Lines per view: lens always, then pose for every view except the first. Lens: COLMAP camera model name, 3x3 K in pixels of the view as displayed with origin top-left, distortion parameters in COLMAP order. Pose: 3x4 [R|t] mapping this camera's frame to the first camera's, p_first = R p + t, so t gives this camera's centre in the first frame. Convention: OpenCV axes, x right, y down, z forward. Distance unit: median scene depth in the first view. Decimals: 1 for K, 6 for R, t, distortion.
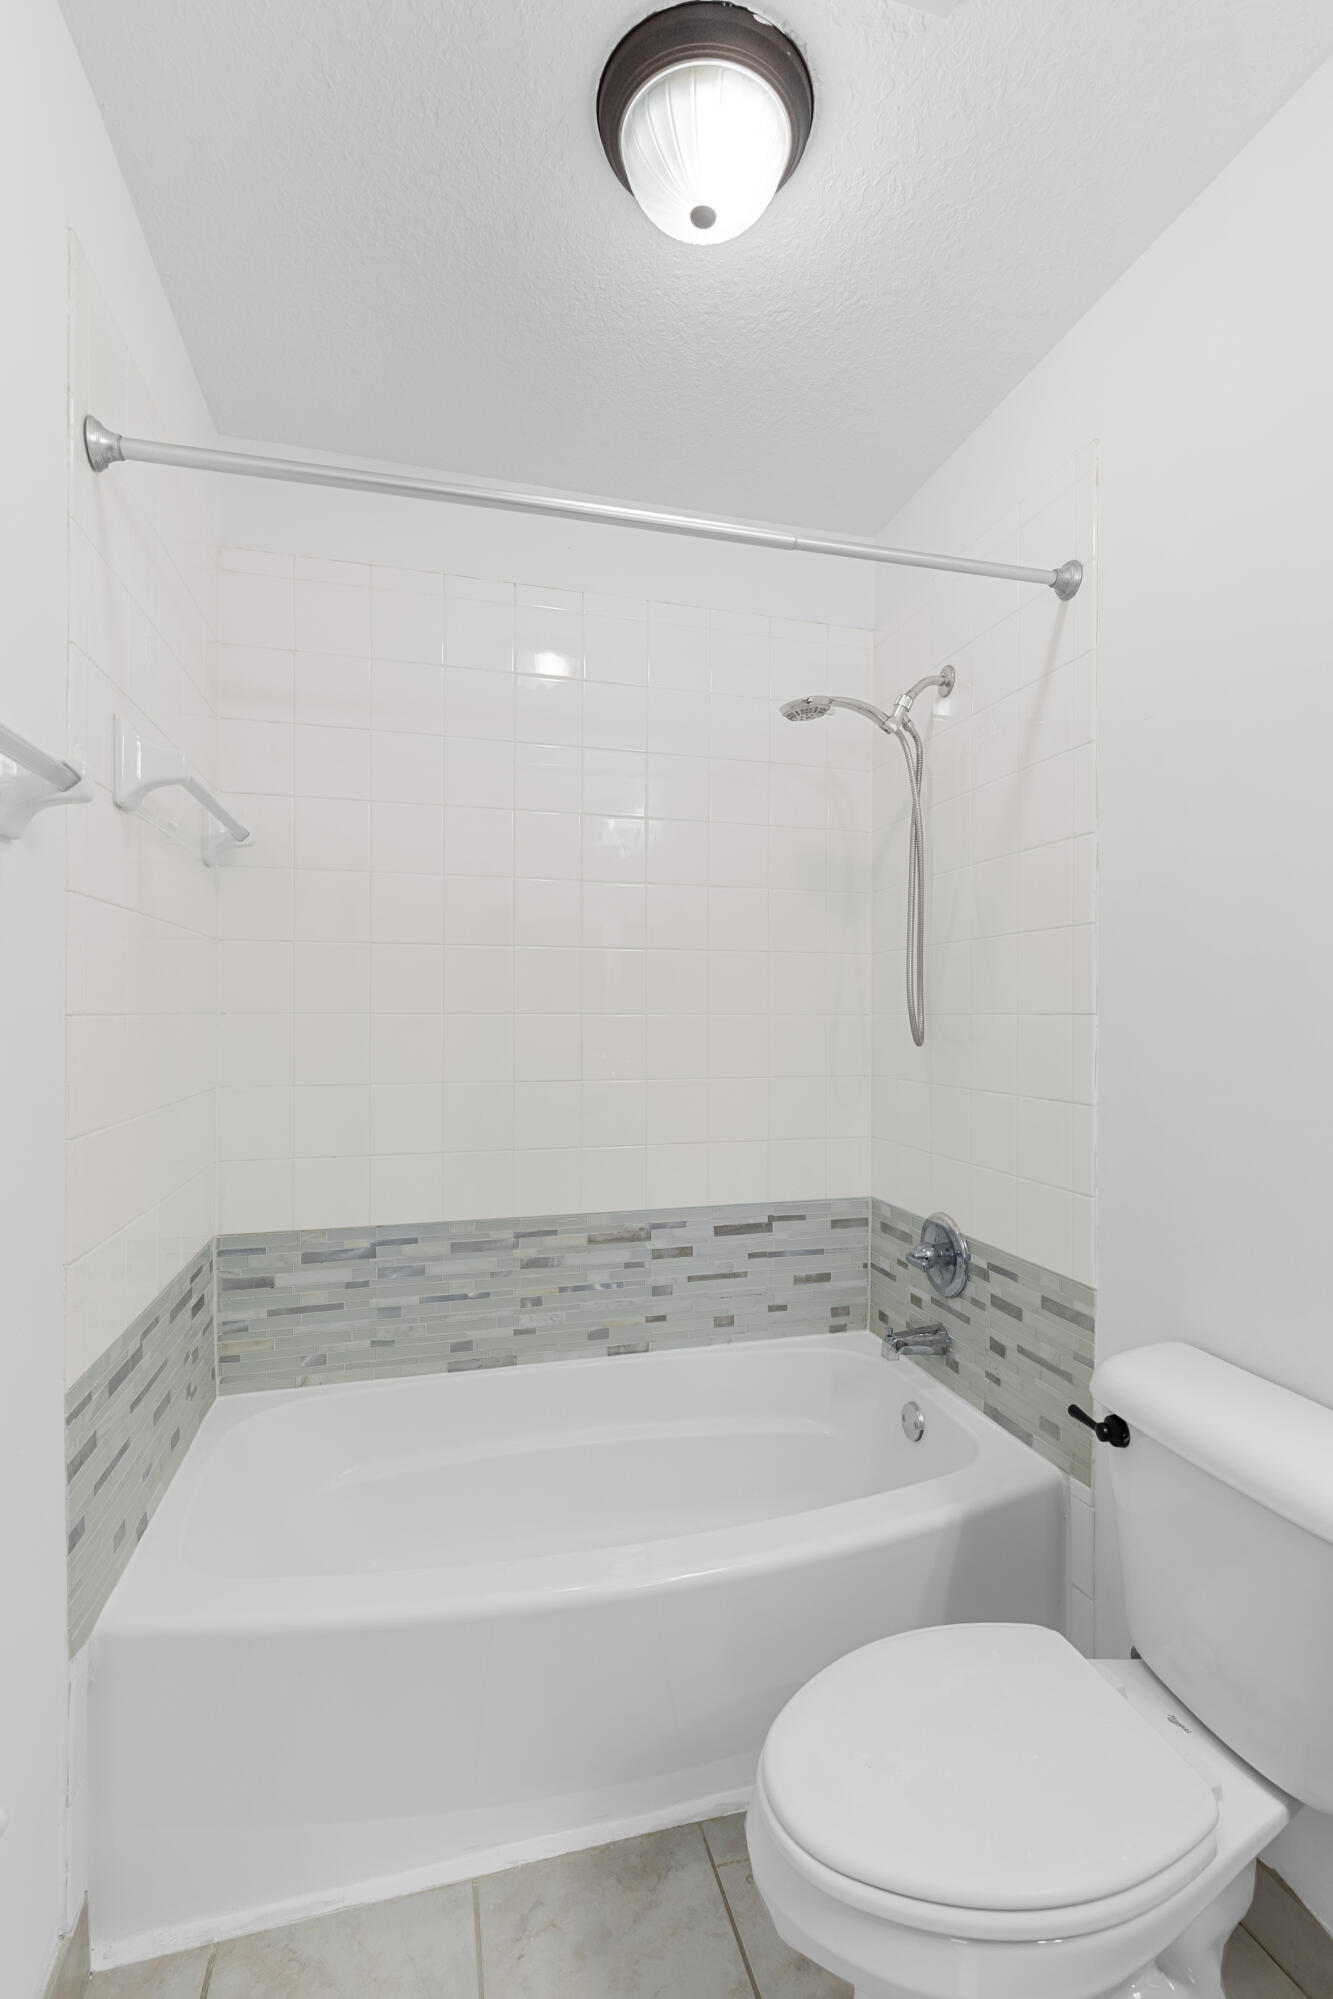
lens RADIAL K [[901.8, 0, 662.5], [0, 901.8, 1003.0], [0, 0, 1]] dist [0.005151, -0.000708]
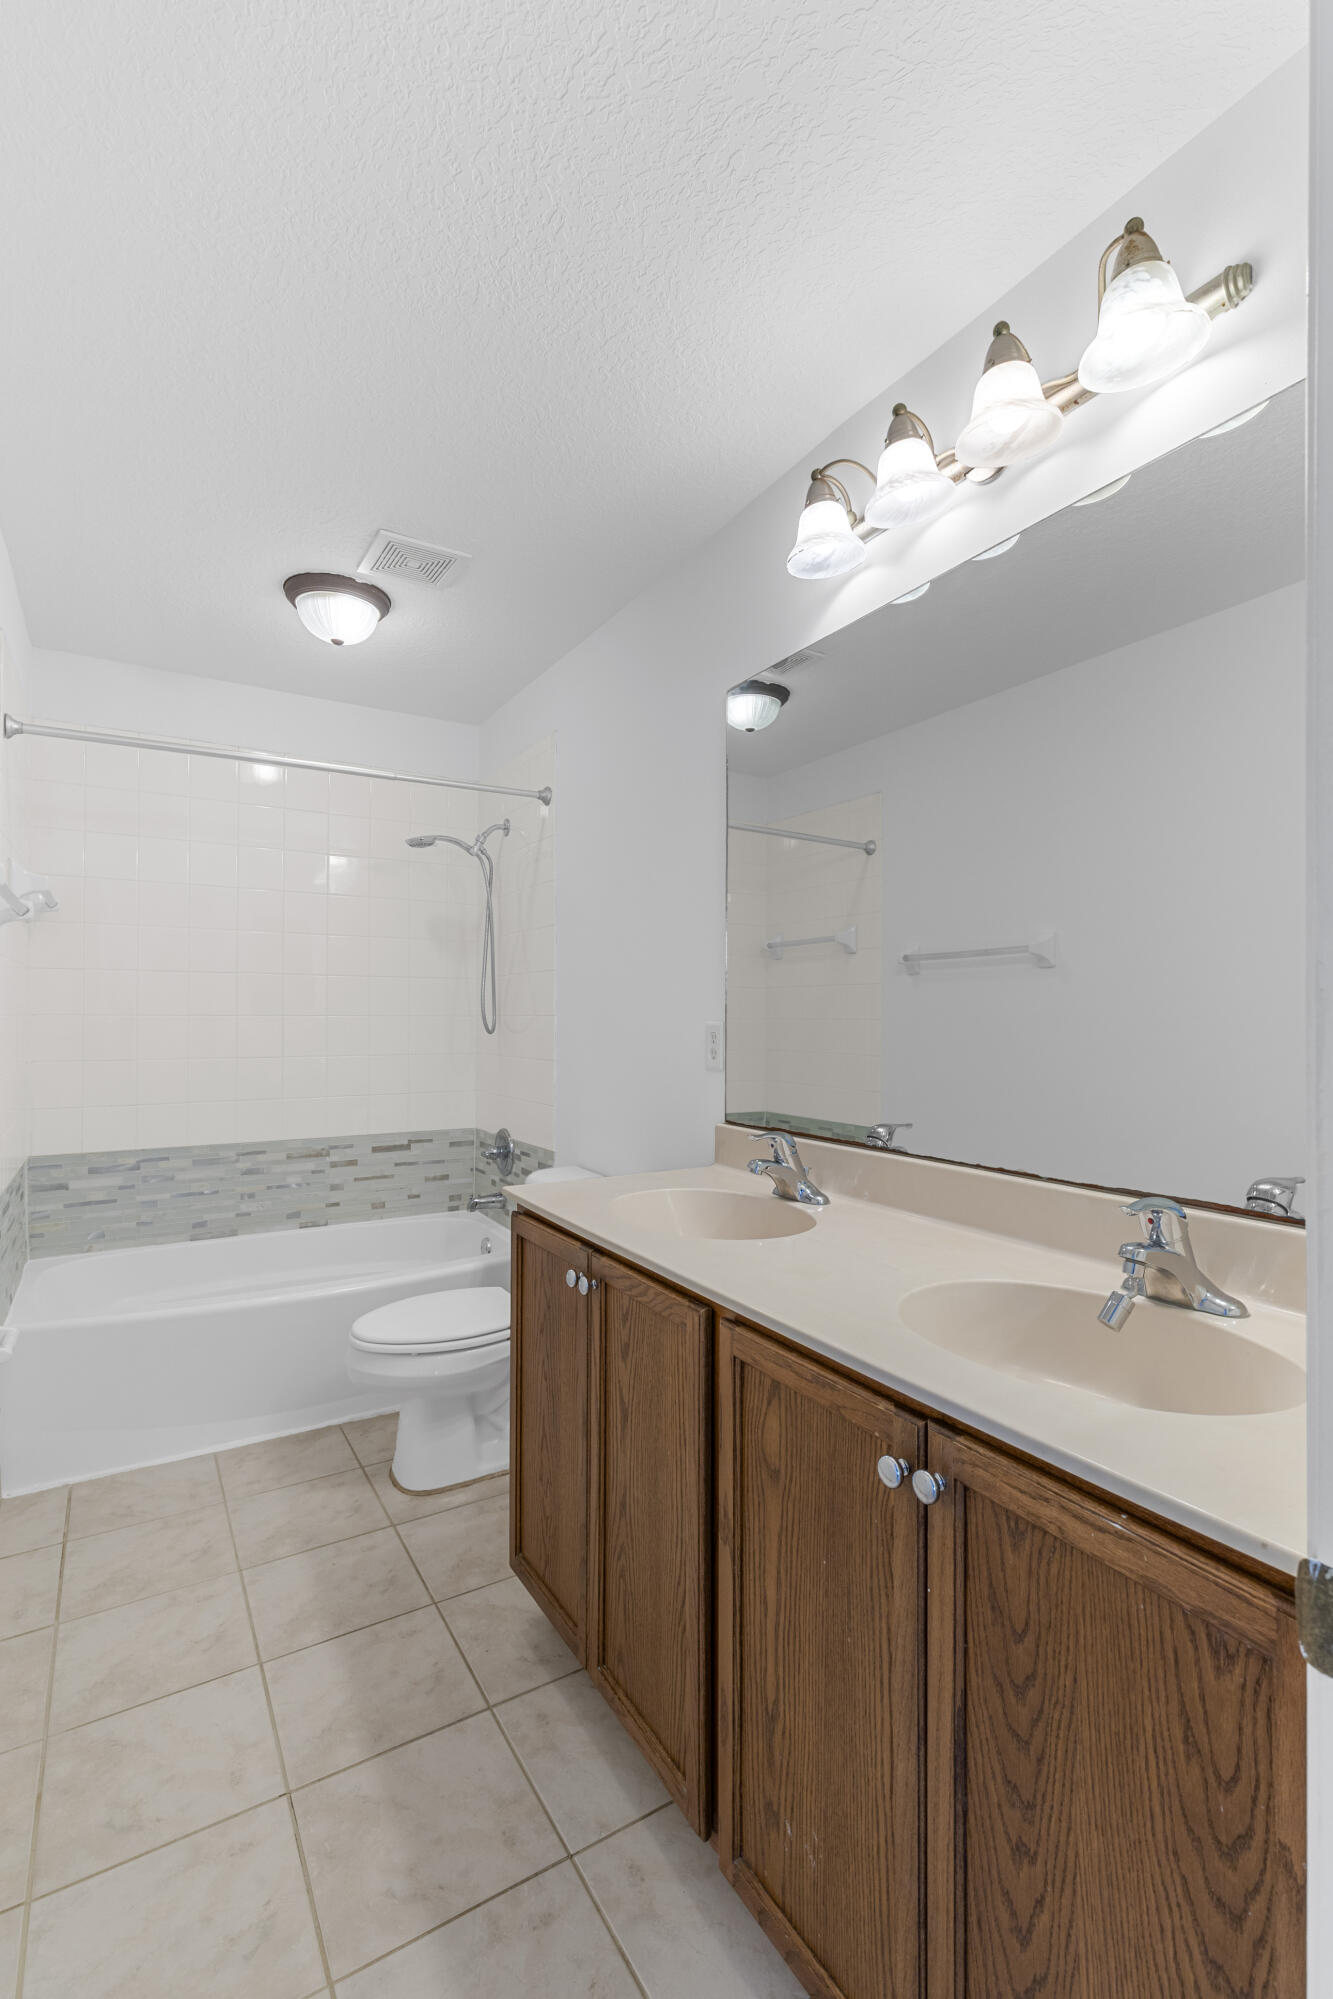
lens RADIAL K [[901.8, 0, 671.8], [0, 901.8, 1003.2], [0, 0, 1]] dist [0.005151, -0.000708]
pose [[0.957611, 0.004655, 0.288028, 0.113275], [-0.003550, 0.999984, -0.004361, -0.005233], [-0.288044, 0.003154, 0.957612, -0.762736]]
